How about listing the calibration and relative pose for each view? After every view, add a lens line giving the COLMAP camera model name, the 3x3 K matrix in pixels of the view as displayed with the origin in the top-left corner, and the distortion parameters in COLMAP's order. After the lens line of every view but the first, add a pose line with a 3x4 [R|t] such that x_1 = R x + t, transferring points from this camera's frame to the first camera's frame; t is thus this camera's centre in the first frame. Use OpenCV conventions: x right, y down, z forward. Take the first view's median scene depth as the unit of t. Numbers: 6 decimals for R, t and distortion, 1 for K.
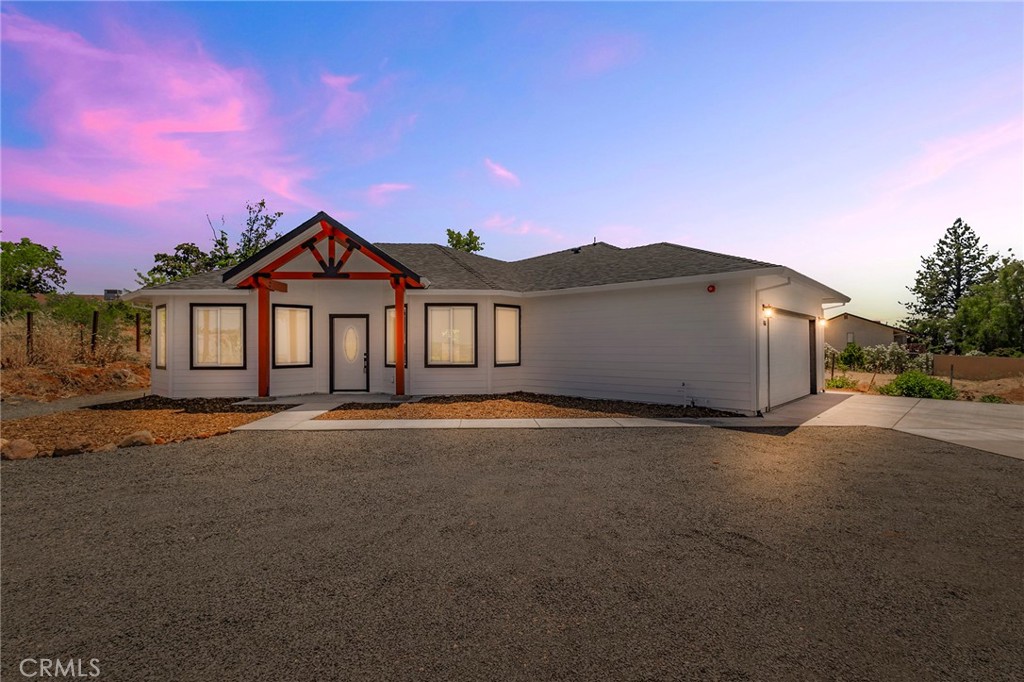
lens RADIAL K [[448.2, 0, 520.8], [0, 448.2, 347.3], [0, 0, 1]] dist [-0.010988, 0.000712]
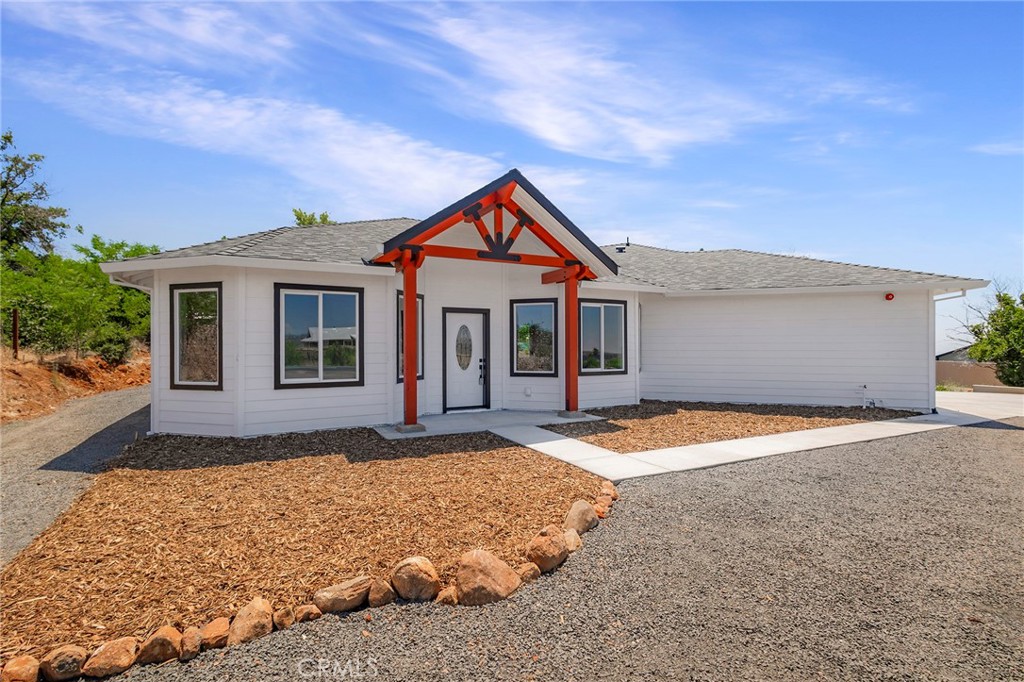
lens RADIAL K [[448.2, 0, 510.5], [0, 448.2, 342.4], [0, 0, 1]] dist [-0.010988, 0.000712]
pose [[0.921331, 0.001628, 0.388775, -0.693389], [-0.001980, 0.999998, 0.000506, -0.017647], [-0.388773, -0.001236, 0.921333, 0.304243]]
